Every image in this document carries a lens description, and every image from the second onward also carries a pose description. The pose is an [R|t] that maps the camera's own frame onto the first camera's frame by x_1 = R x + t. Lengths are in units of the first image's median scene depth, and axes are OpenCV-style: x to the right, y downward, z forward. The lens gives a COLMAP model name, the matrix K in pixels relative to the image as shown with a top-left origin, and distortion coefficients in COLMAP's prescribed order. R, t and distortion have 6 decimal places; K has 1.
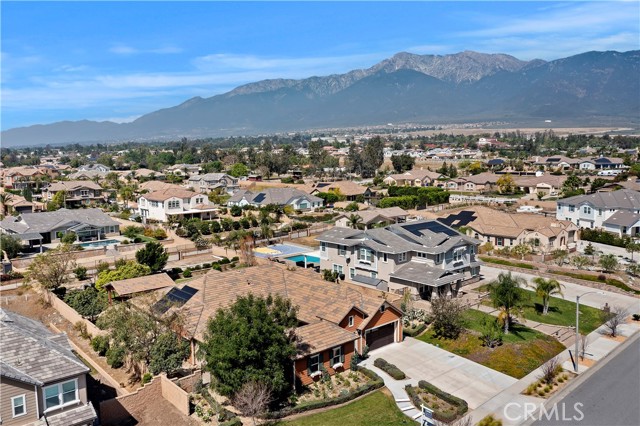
lens RADIAL K [[509.4, 0, 319.3], [0, 509.4, 213.2], [0, 0, 1]] dist [-0.009573, 0.007471]
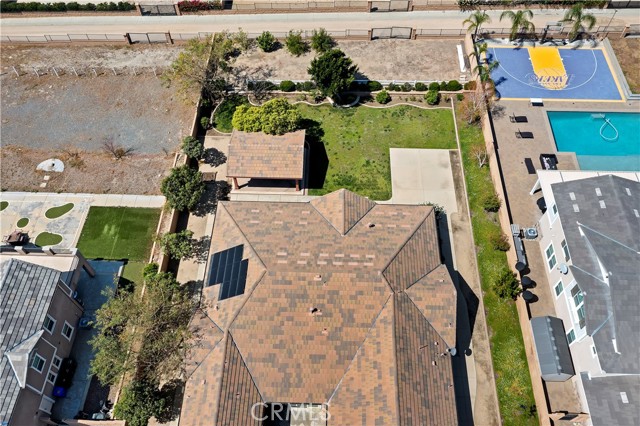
lens RADIAL K [[509.4, 0, 319.3], [0, 509.4, 213.2], [0, 0, 1]] dist [-0.009573, 0.007471]
pose [[0.727058, 0.573014, -0.378207, 0.037974], [-0.080601, 0.618286, 0.781809, -0.380960], [0.681828, -0.537937, 0.495715, 0.604181]]
